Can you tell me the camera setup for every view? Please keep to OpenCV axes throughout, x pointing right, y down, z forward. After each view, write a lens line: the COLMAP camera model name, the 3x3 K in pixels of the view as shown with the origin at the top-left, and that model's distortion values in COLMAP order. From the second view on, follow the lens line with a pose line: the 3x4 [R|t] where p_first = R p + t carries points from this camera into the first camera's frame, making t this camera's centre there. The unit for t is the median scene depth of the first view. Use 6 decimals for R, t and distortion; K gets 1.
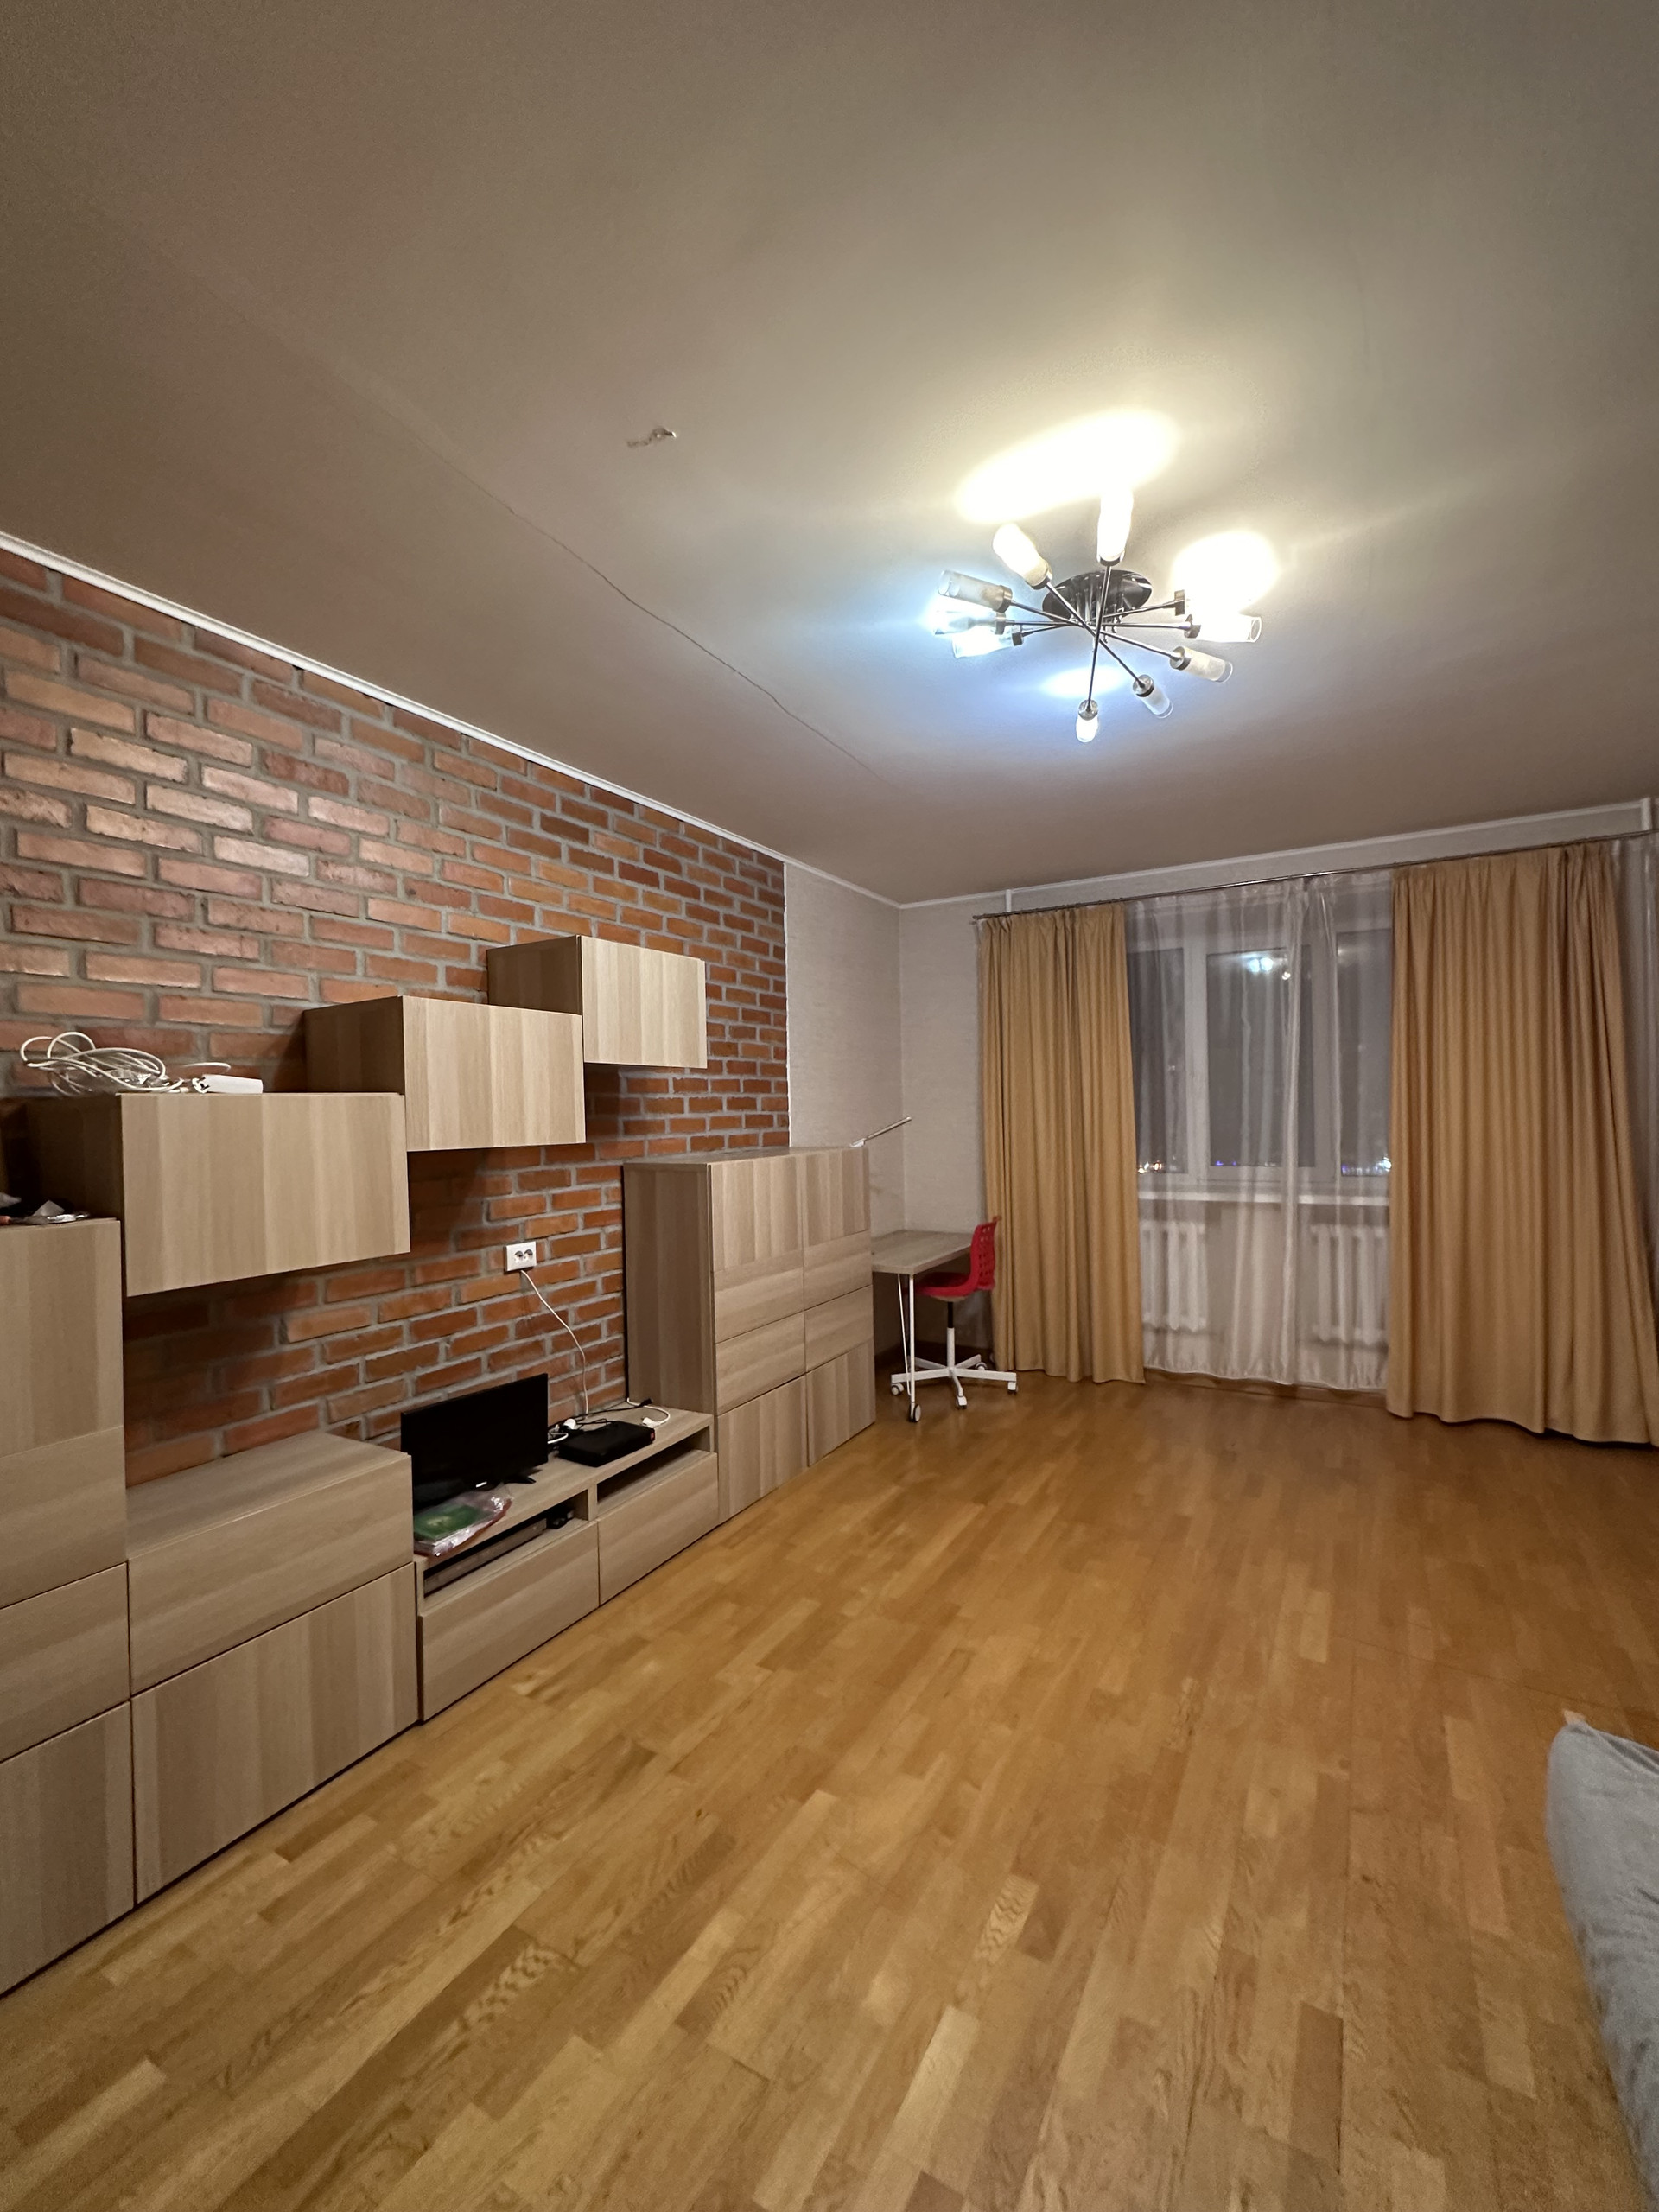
lens RADIAL K [[933.3, 0, 835.6], [0, 933.3, 1104.7], [0, 0, 1]] dist [-0.006383, 0.002456]
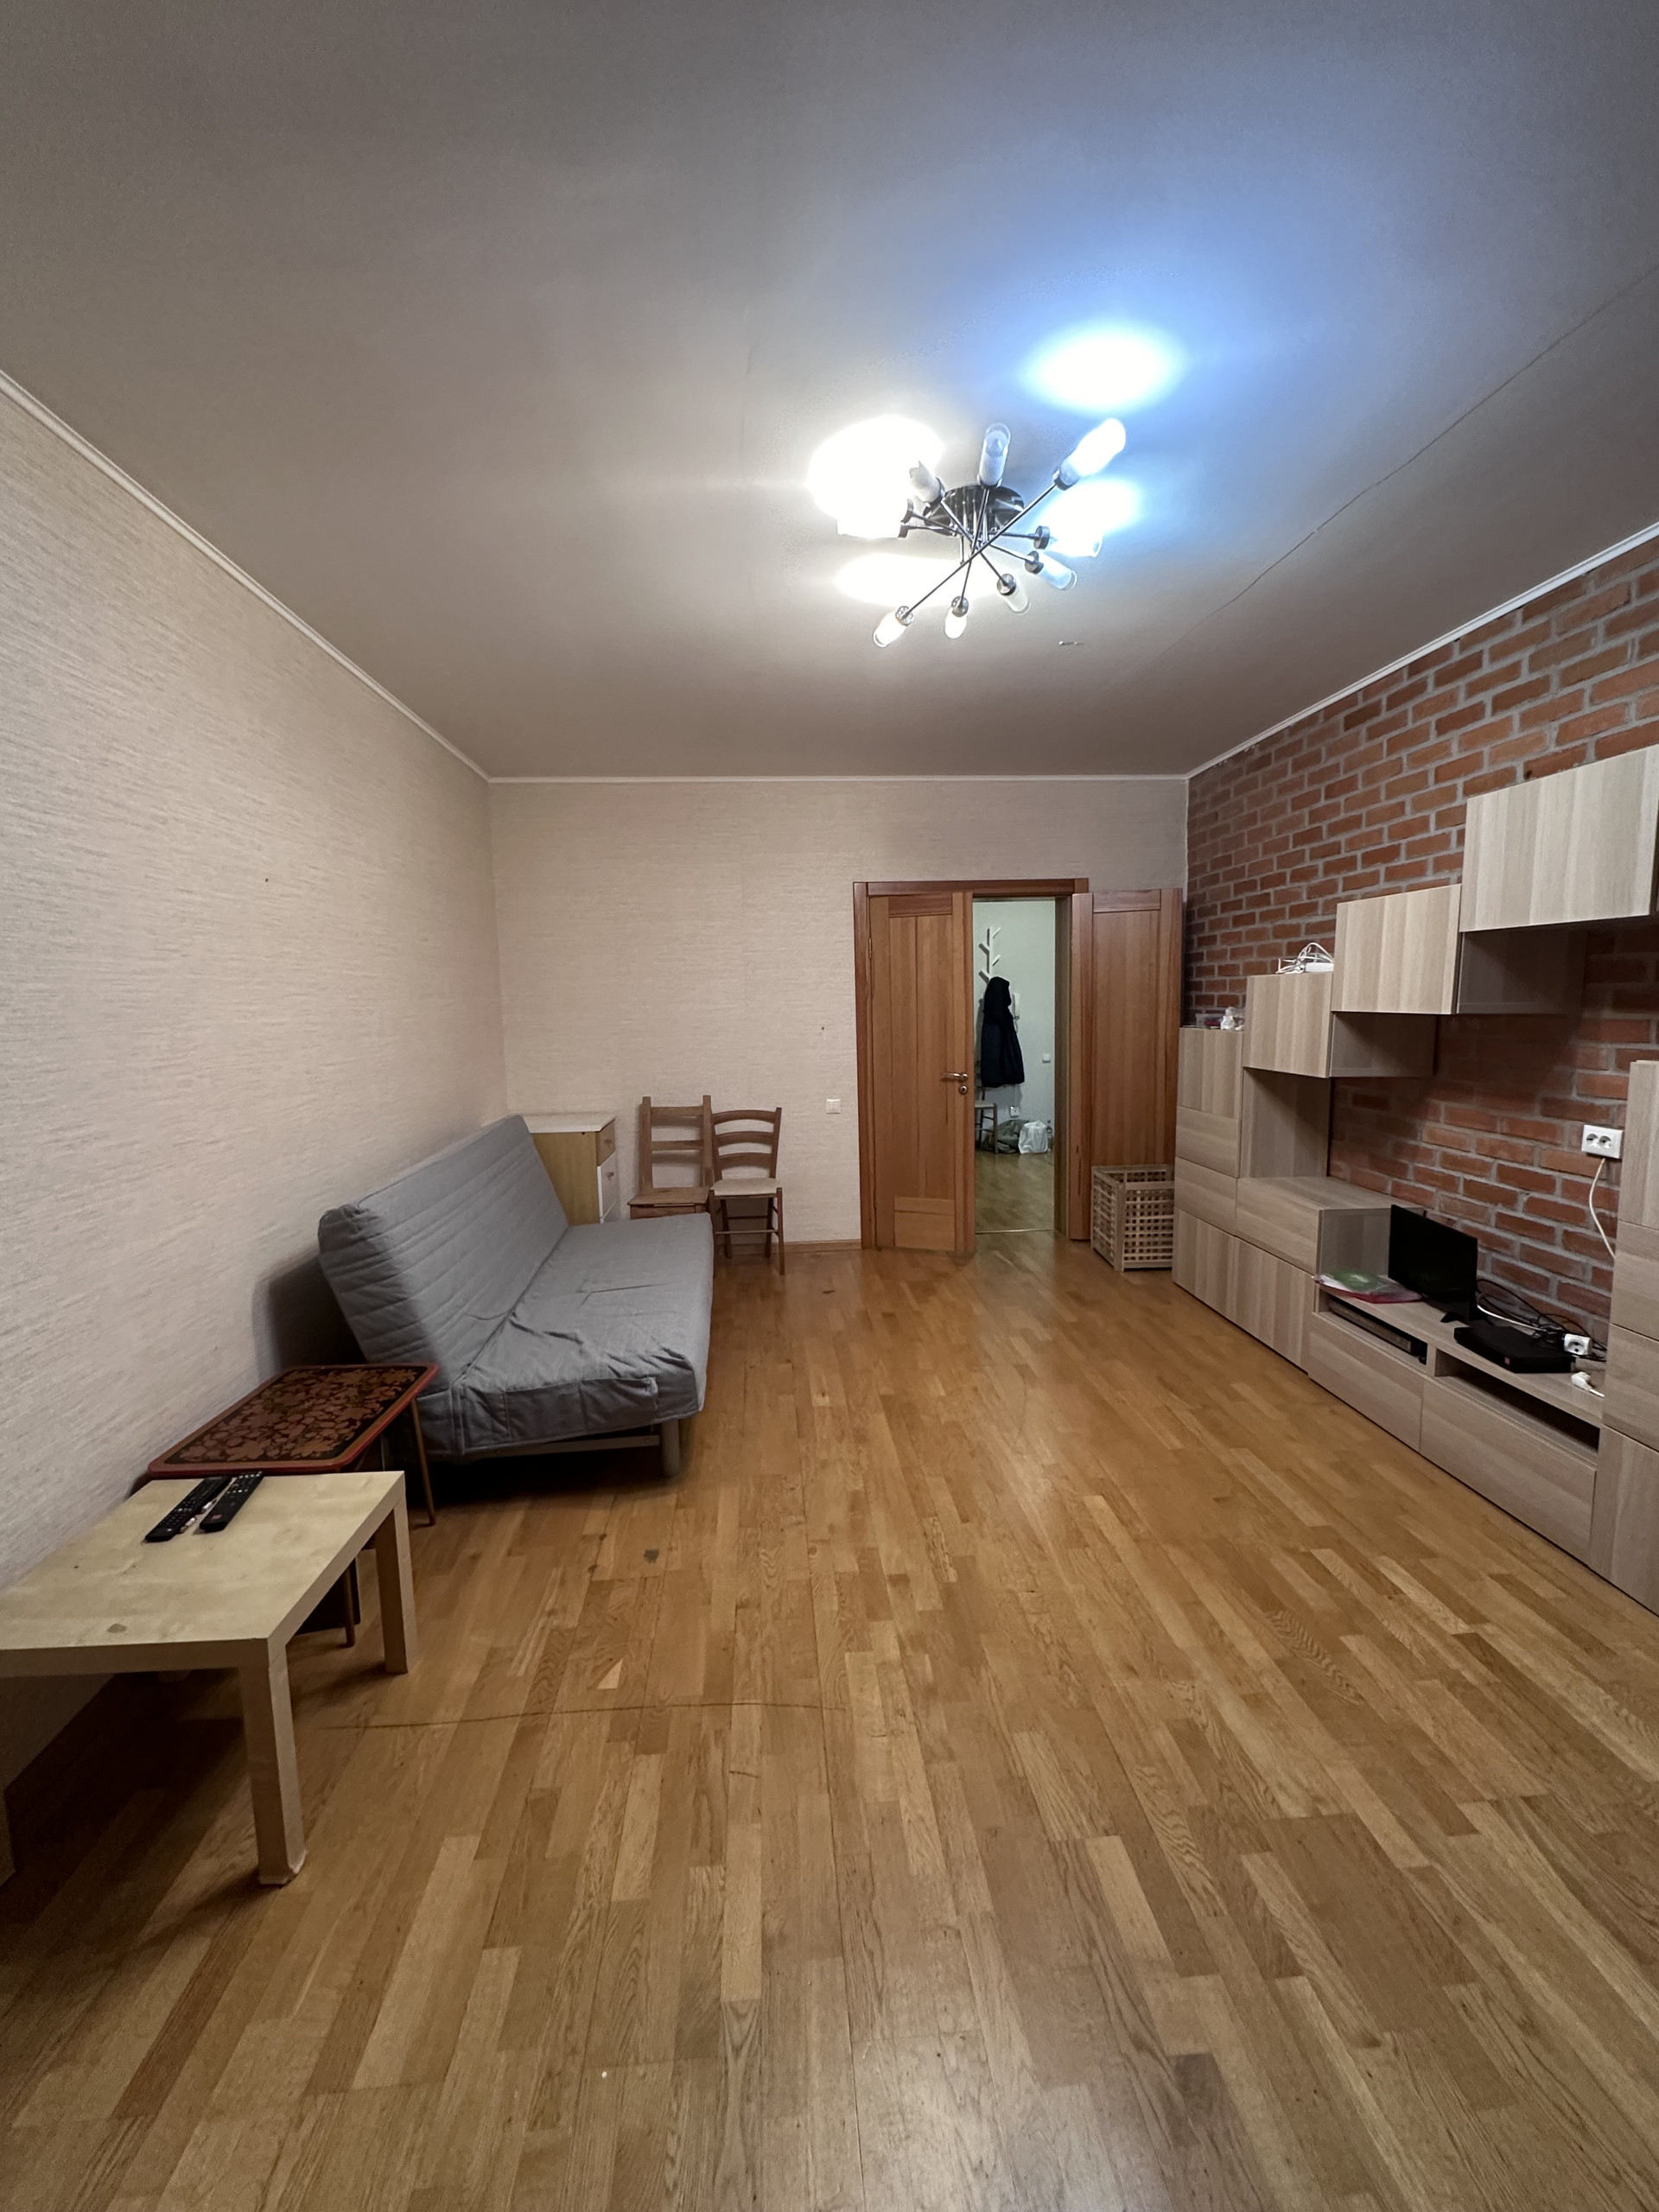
lens RADIAL K [[933.3, 0, 830.4], [0, 933.3, 1112.7], [0, 0, 1]] dist [-0.006383, 0.002456]
pose [[-0.824018, 0.104333, -0.556874, 0.828286], [0.035862, 0.990532, 0.132515, -0.009939], [0.565427, 0.089224, -0.819958, 1.422226]]
